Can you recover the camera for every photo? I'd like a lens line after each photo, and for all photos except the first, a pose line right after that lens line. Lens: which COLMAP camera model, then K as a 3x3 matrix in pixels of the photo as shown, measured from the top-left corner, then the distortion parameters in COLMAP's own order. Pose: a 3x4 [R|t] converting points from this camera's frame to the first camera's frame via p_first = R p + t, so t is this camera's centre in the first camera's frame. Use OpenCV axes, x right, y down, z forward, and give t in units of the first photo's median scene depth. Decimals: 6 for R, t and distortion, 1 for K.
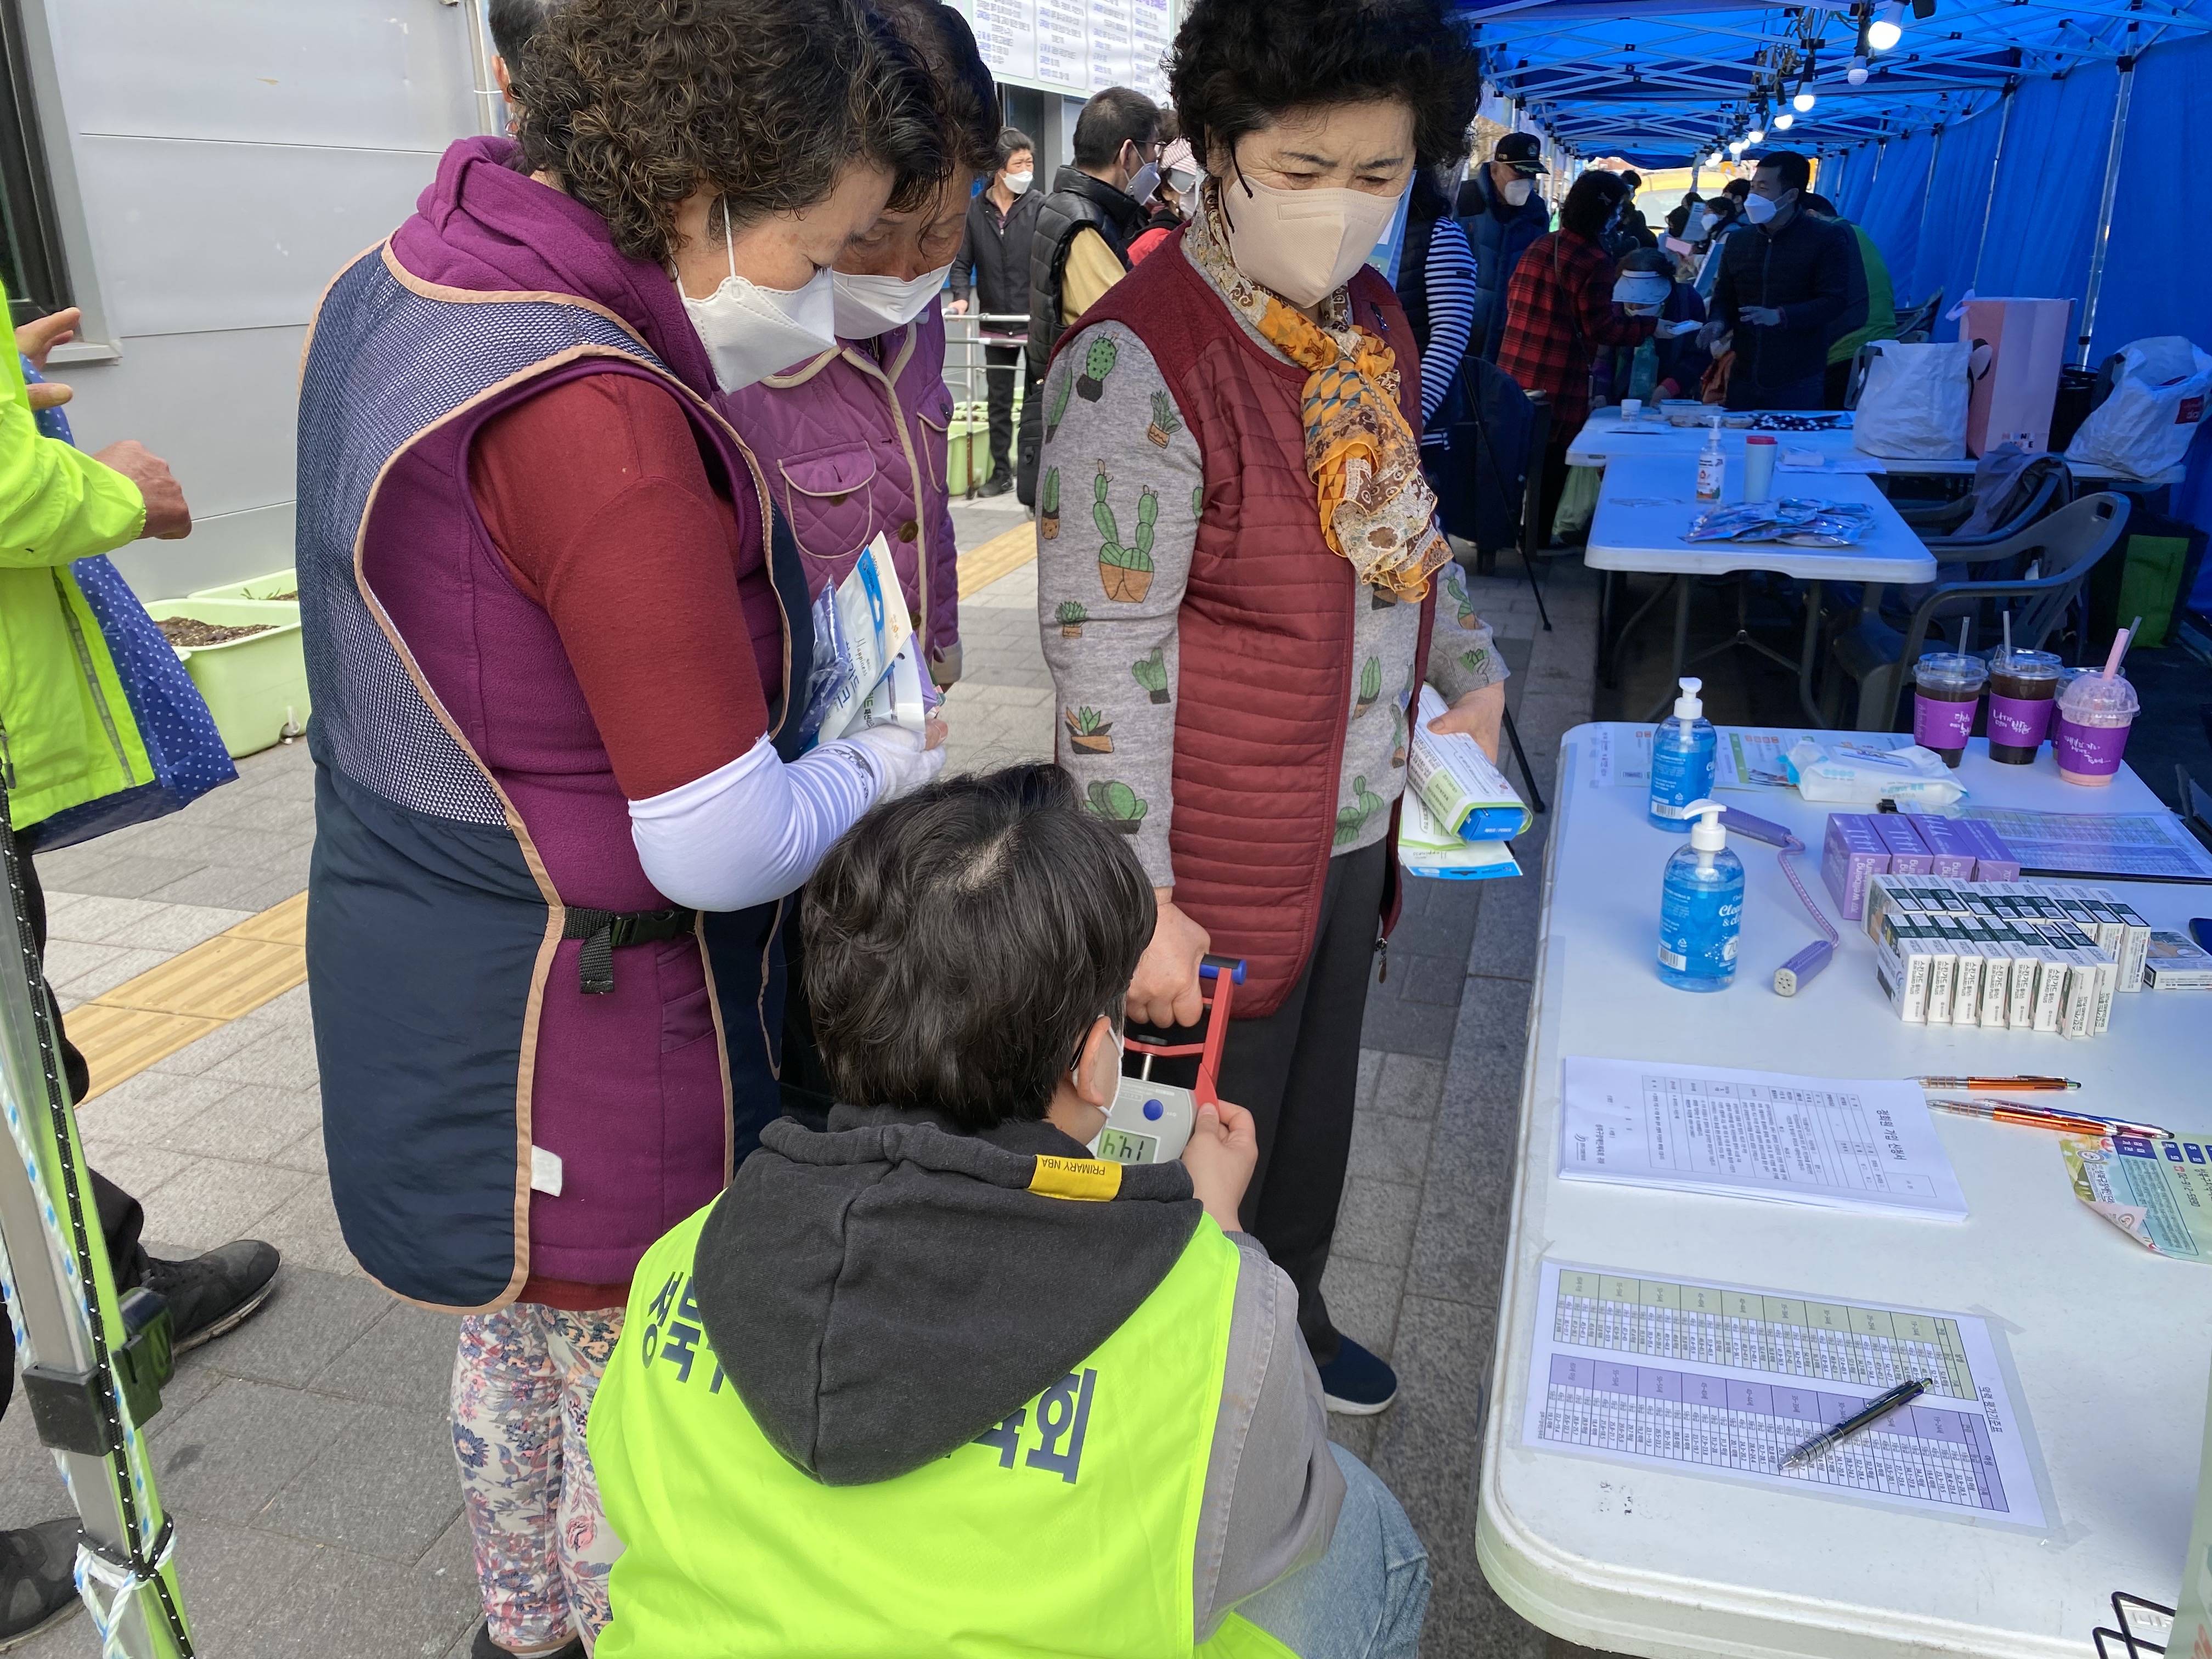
lens RADIAL K [[1794.4, 0, 1147.9], [0, 1794.4, 826.7], [0, 0, 1]] dist [0.009967, -0.010294]
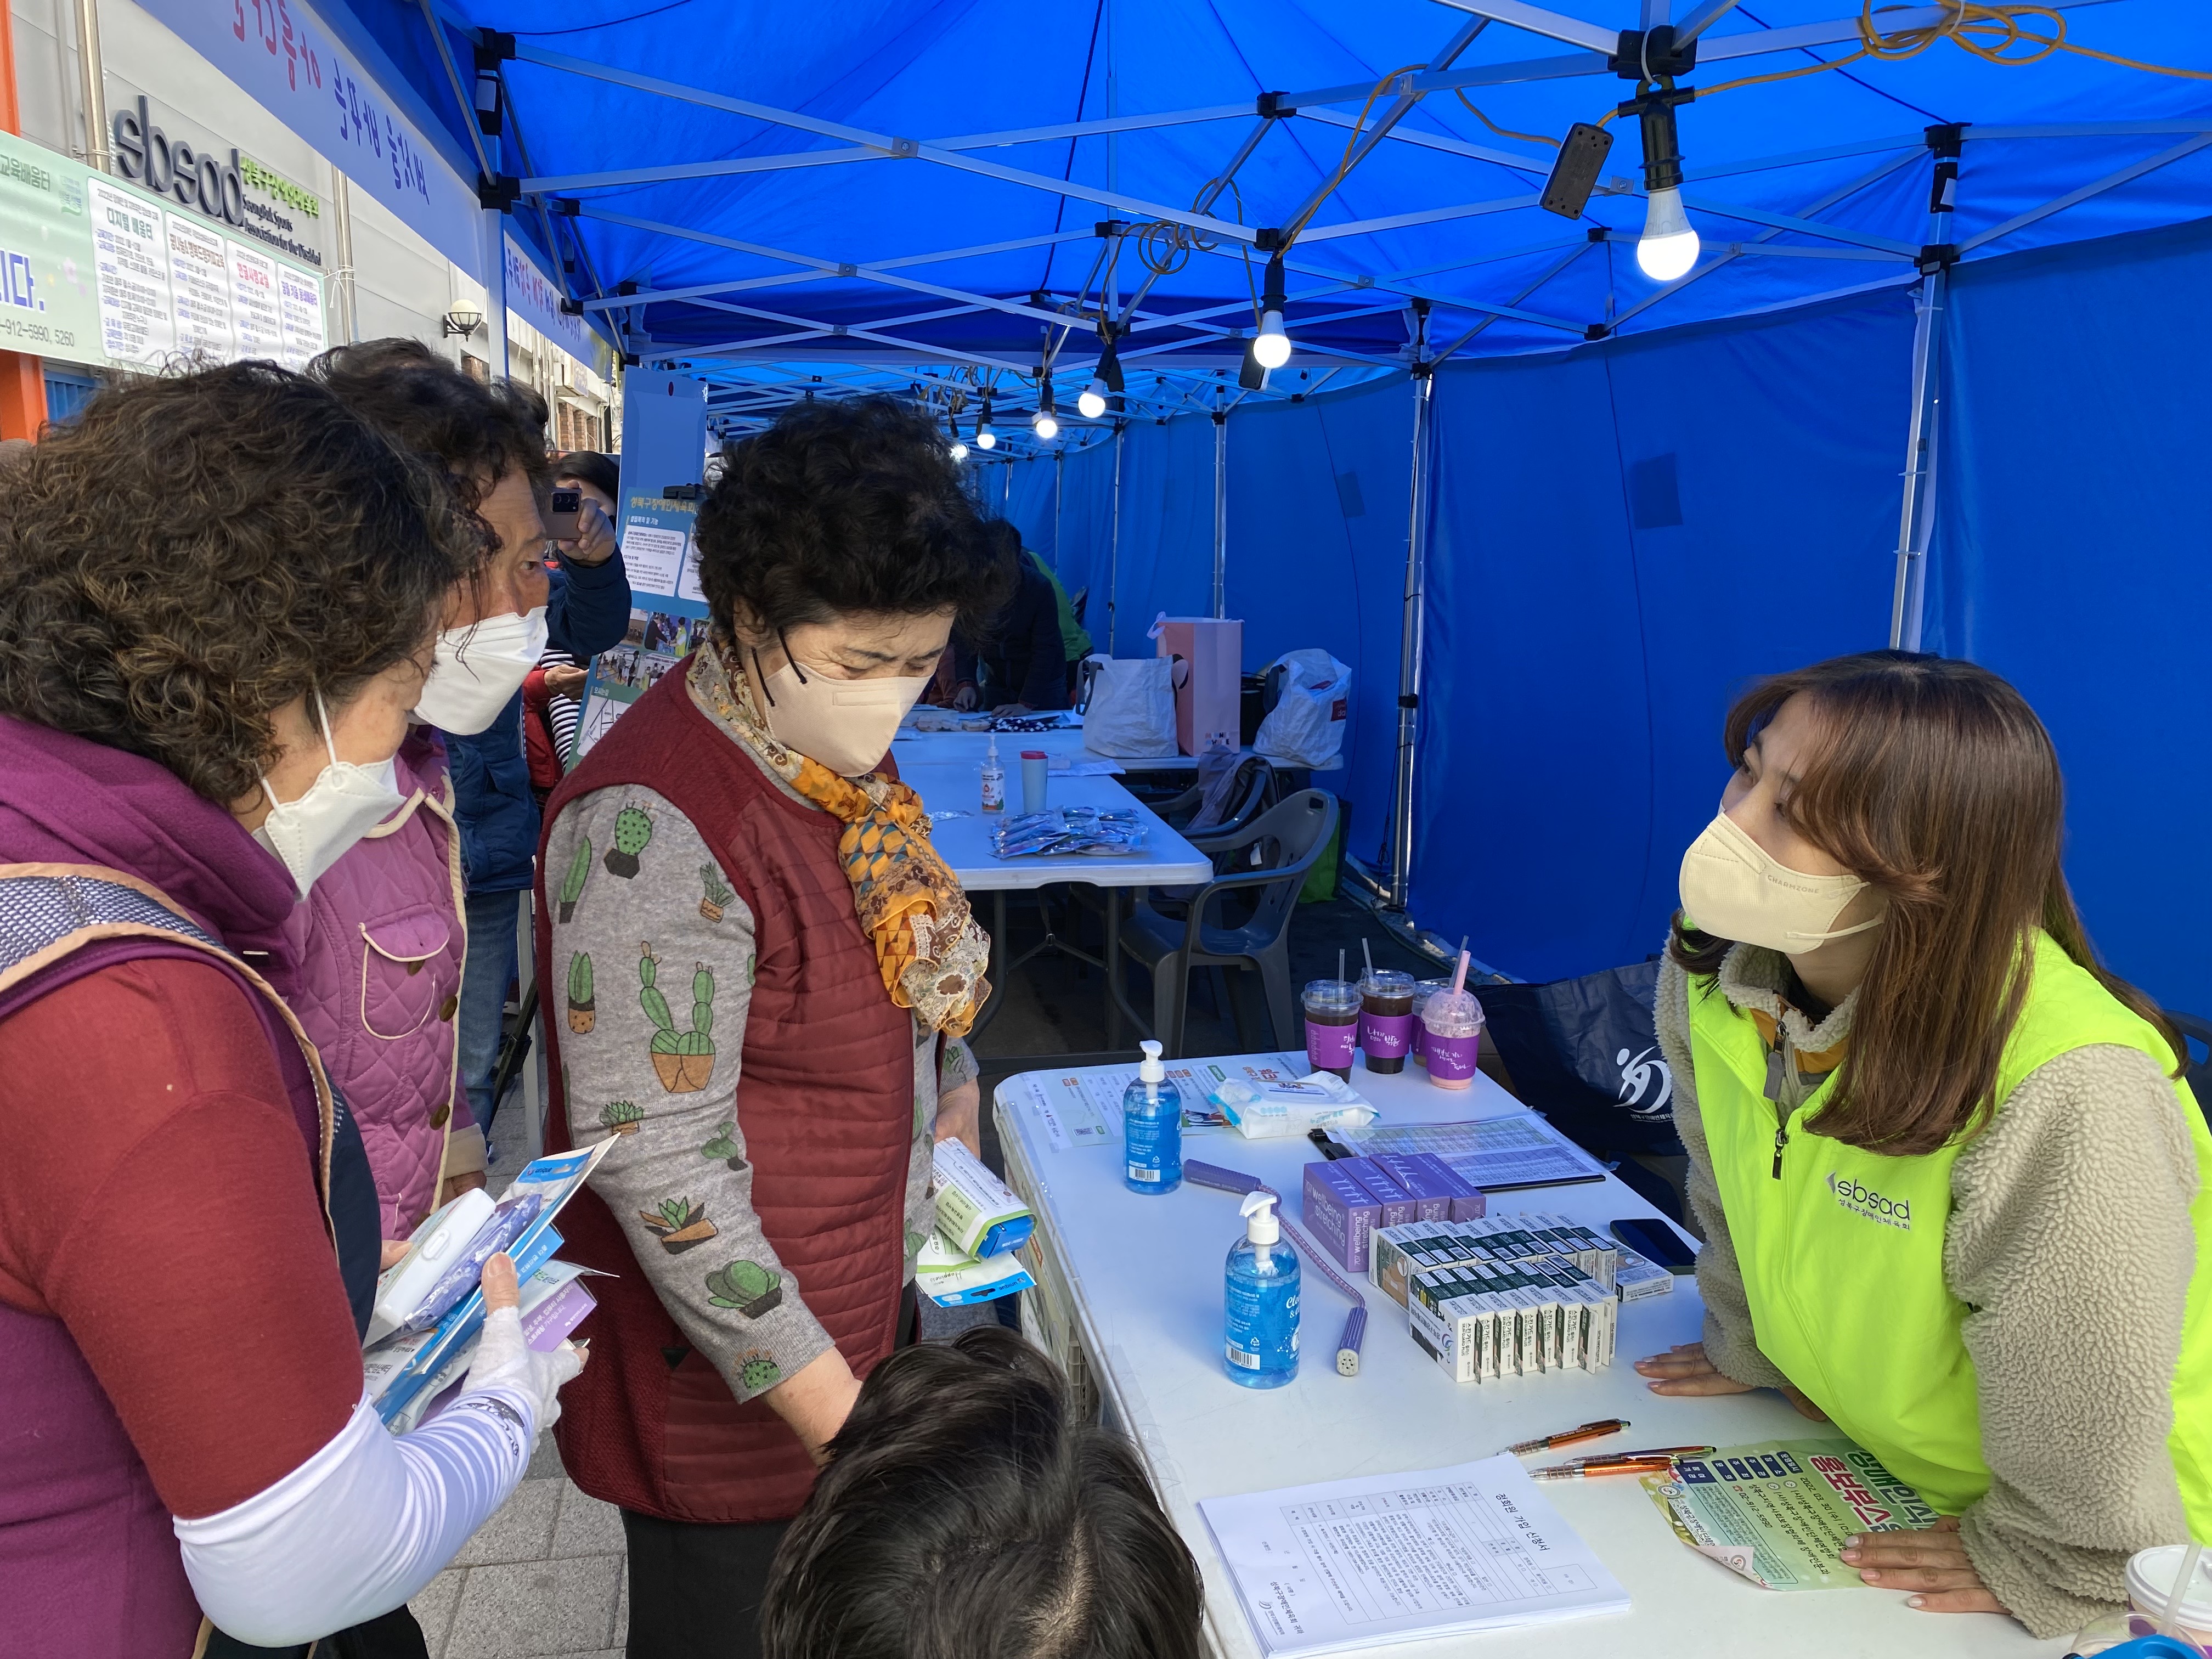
lens RADIAL K [[1709.3, 0, 1155.6], [0, 1709.3, 831.4], [0, 0, 1]] dist [0.076240, -0.091161]
pose [[0.886717, -0.064385, 0.457806, -0.130317], [0.125462, 0.986606, -0.104251, -0.092596], [-0.444962, 0.149879, 0.882918, 0.098512]]
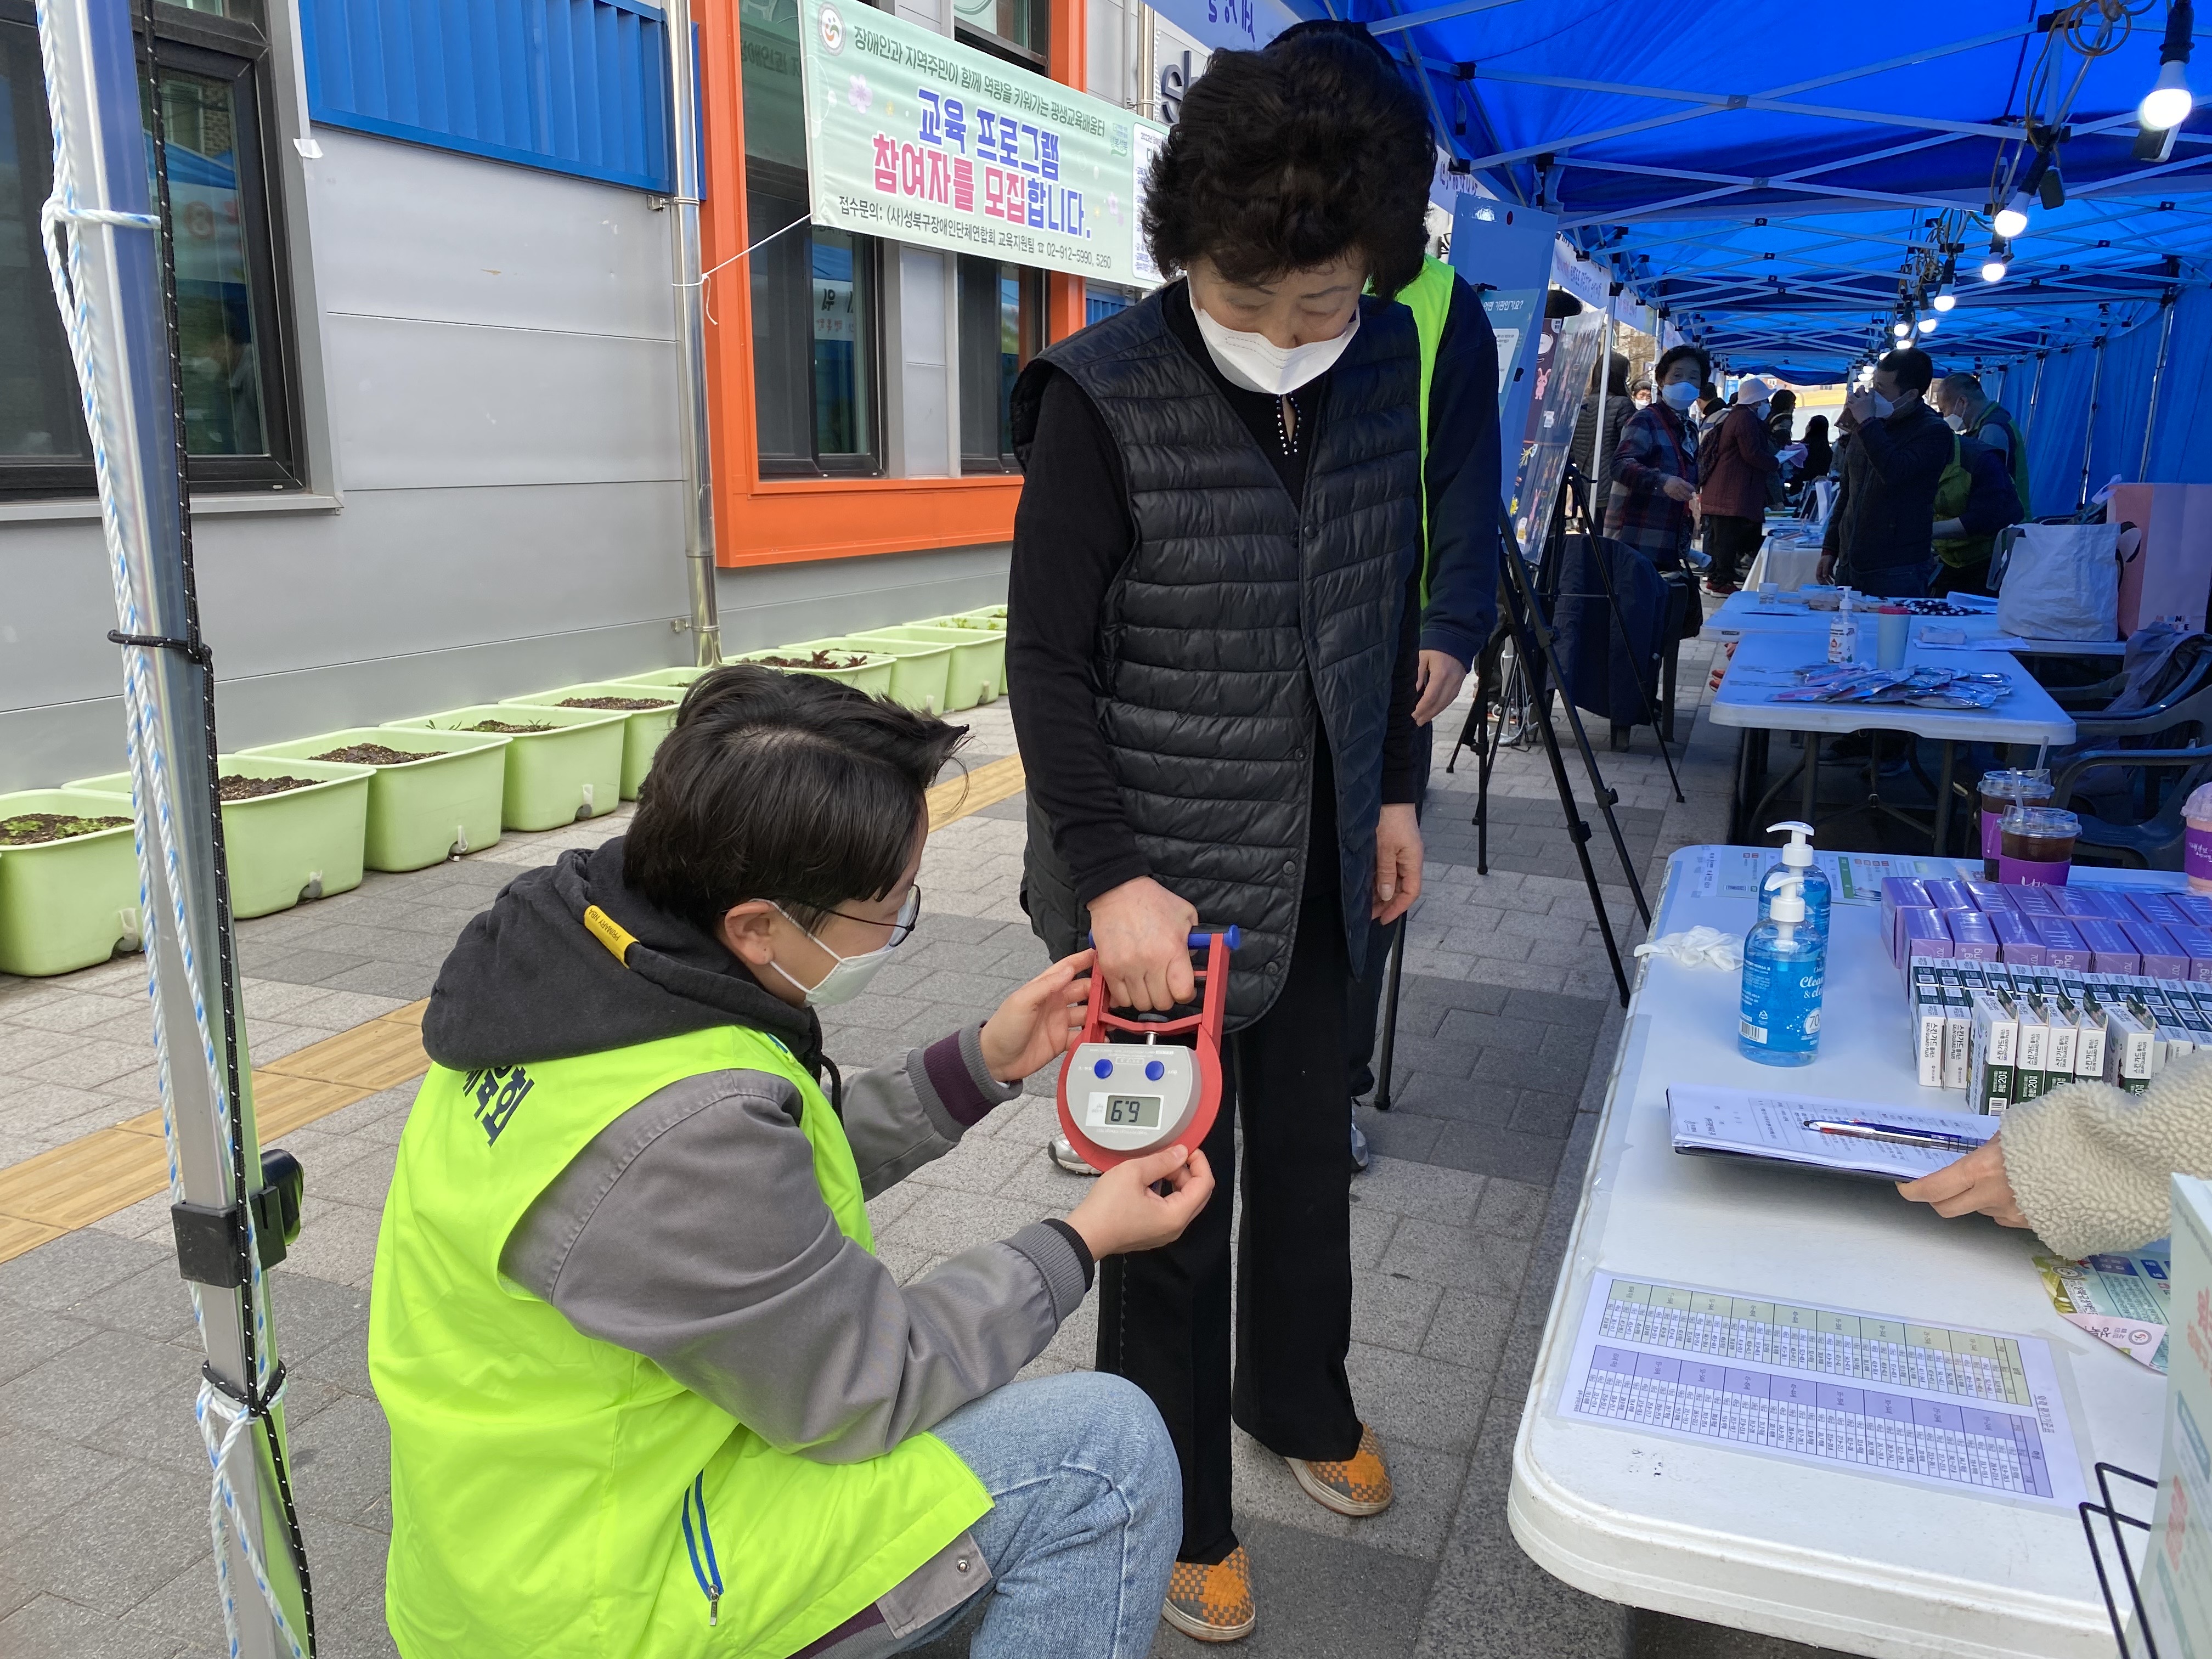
lens RADIAL K [[1805.6, 0, 1112.9], [0, 1805.6, 812.3], [0, 0, 1]] dist [0.000056, 0.005128]
pose [[0.994410, 0.029016, -0.101518, 0.025713], [-0.041563, 0.991443, -0.123747, 0.069502], [0.097058, 0.127275, 0.987107, -0.033983]]
